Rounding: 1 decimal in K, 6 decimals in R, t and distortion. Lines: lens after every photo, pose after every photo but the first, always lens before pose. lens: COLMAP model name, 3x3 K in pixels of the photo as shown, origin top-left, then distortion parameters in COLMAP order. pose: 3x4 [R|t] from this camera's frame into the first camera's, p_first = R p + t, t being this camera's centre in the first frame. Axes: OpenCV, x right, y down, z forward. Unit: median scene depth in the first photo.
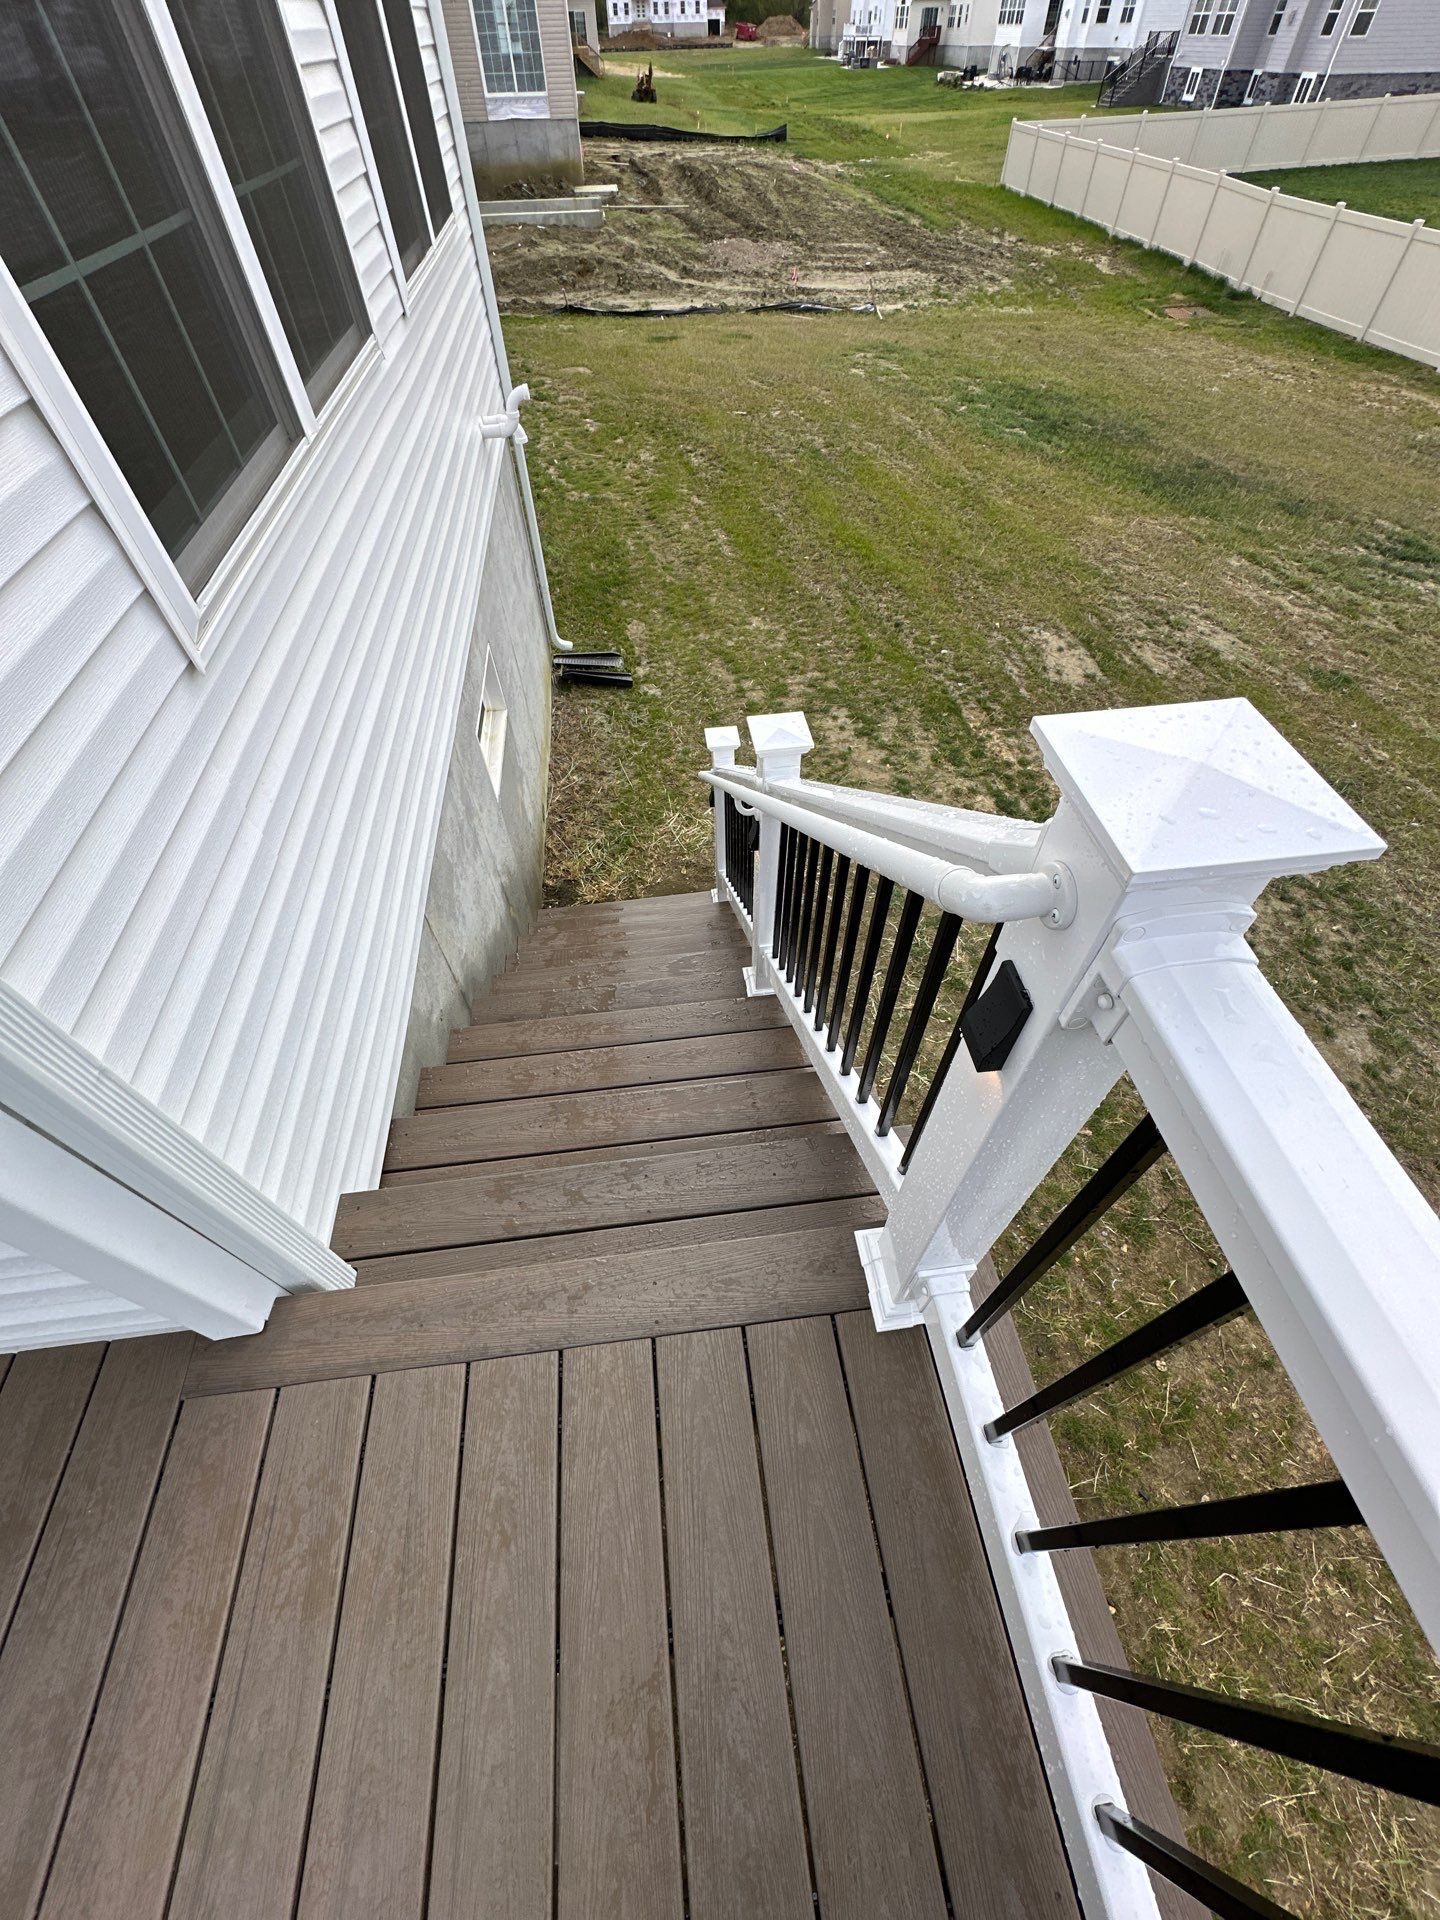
lens RADIAL K [[761.0, 0, 718.4], [0, 761.0, 965.9], [0, 0, 1]] dist [0.000547, -0.001062]
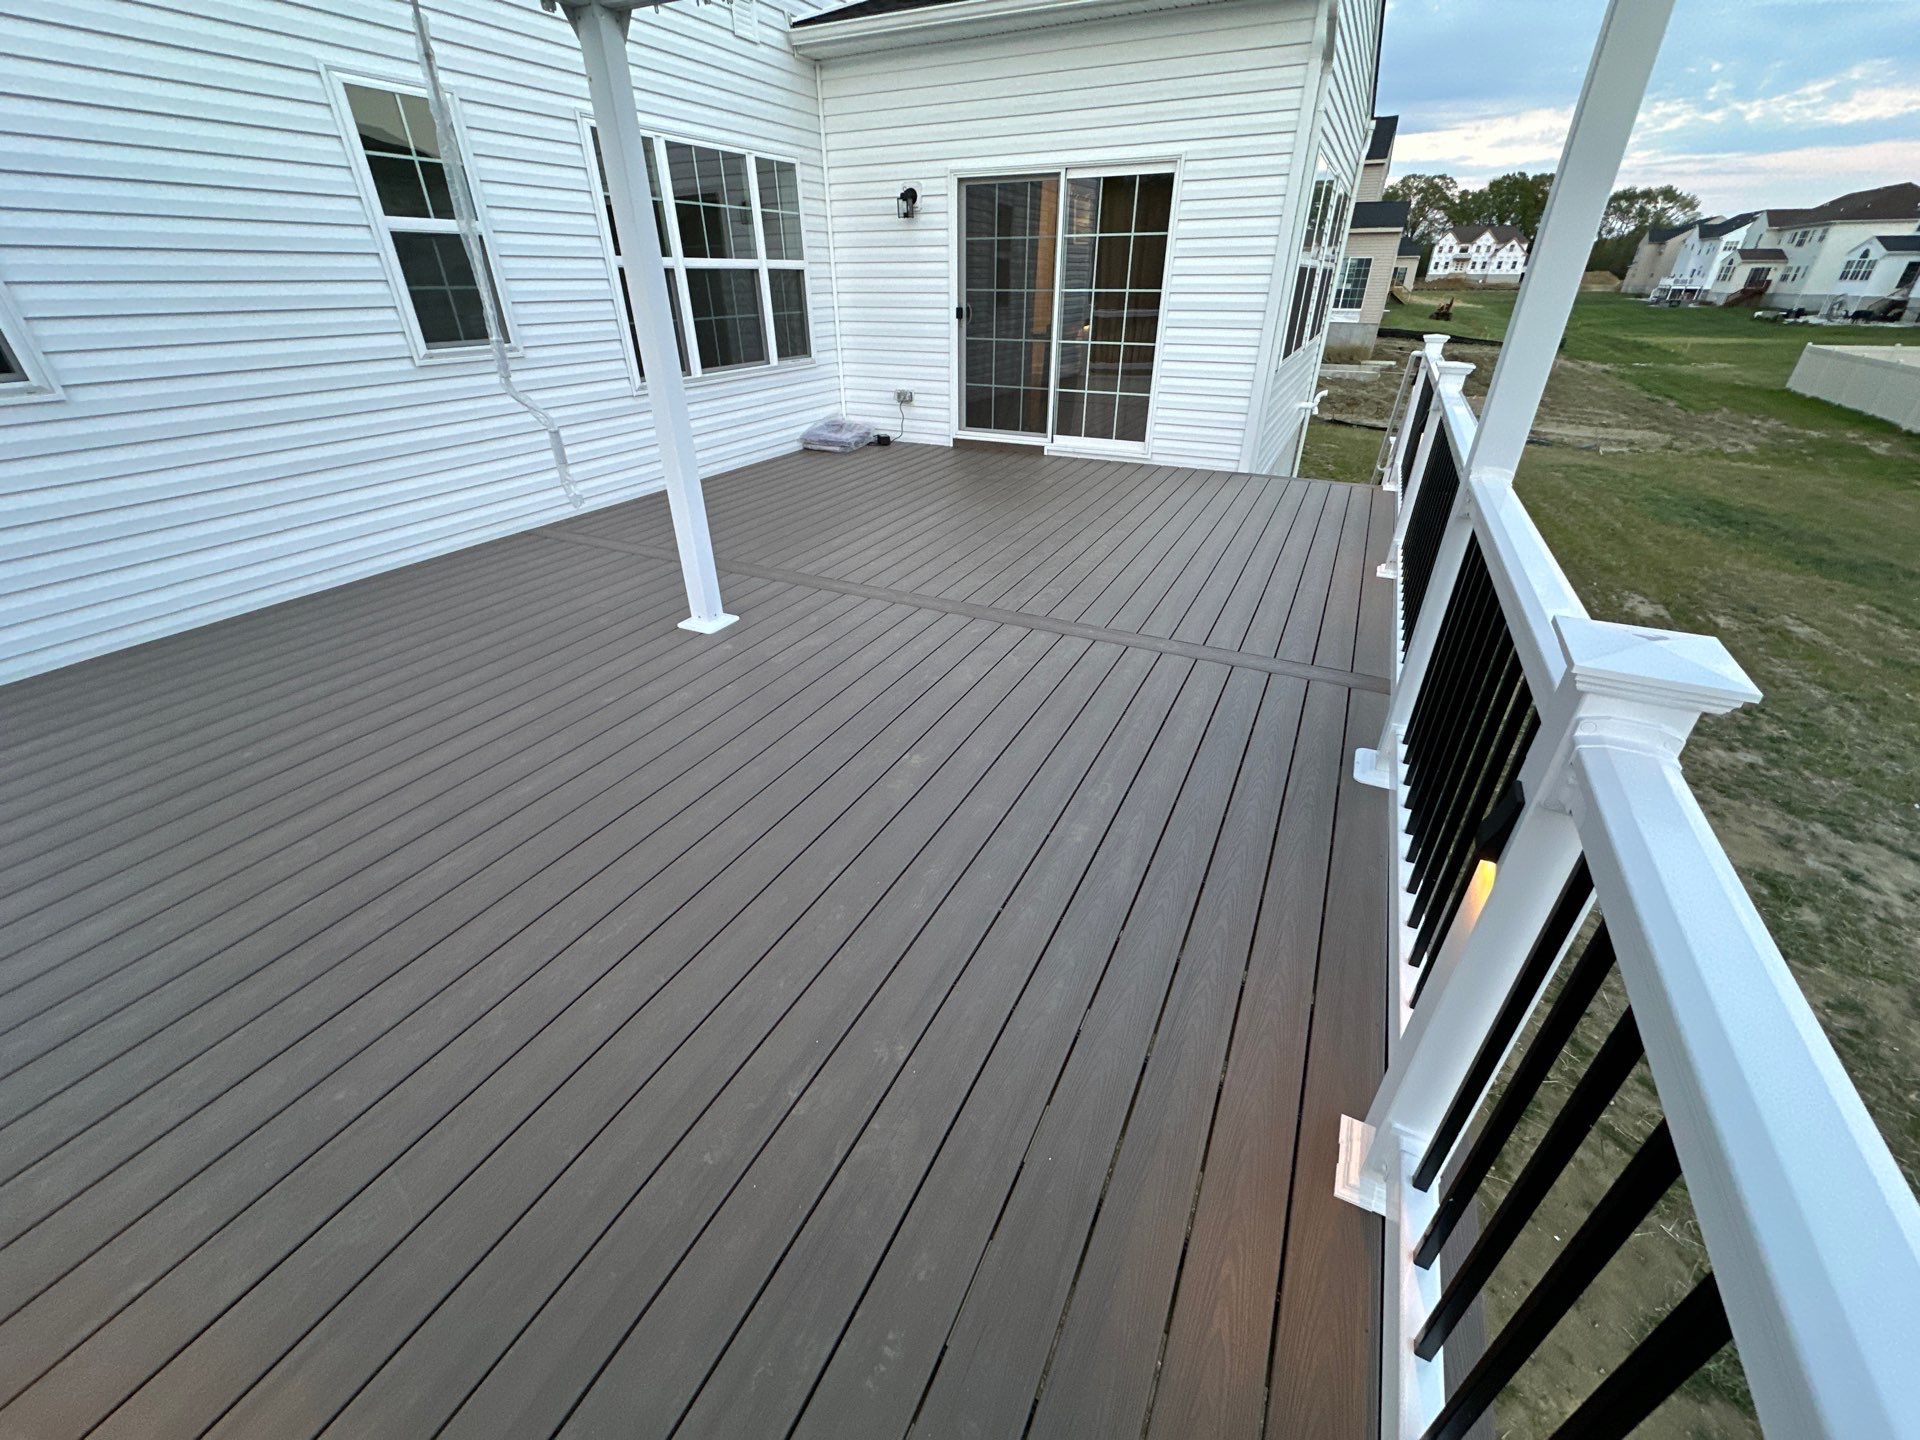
lens RADIAL K [[764.1, 0, 961.3], [0, 764.1, 717.2], [0, 0, 1]] dist [-0.002725, 0.000696]
pose [[0.838120, 0.283866, -0.465806, 0.023287], [-0.430853, 0.868206, -0.246138, 0.147124], [0.334545, 0.406987, 0.849965, -0.121488]]
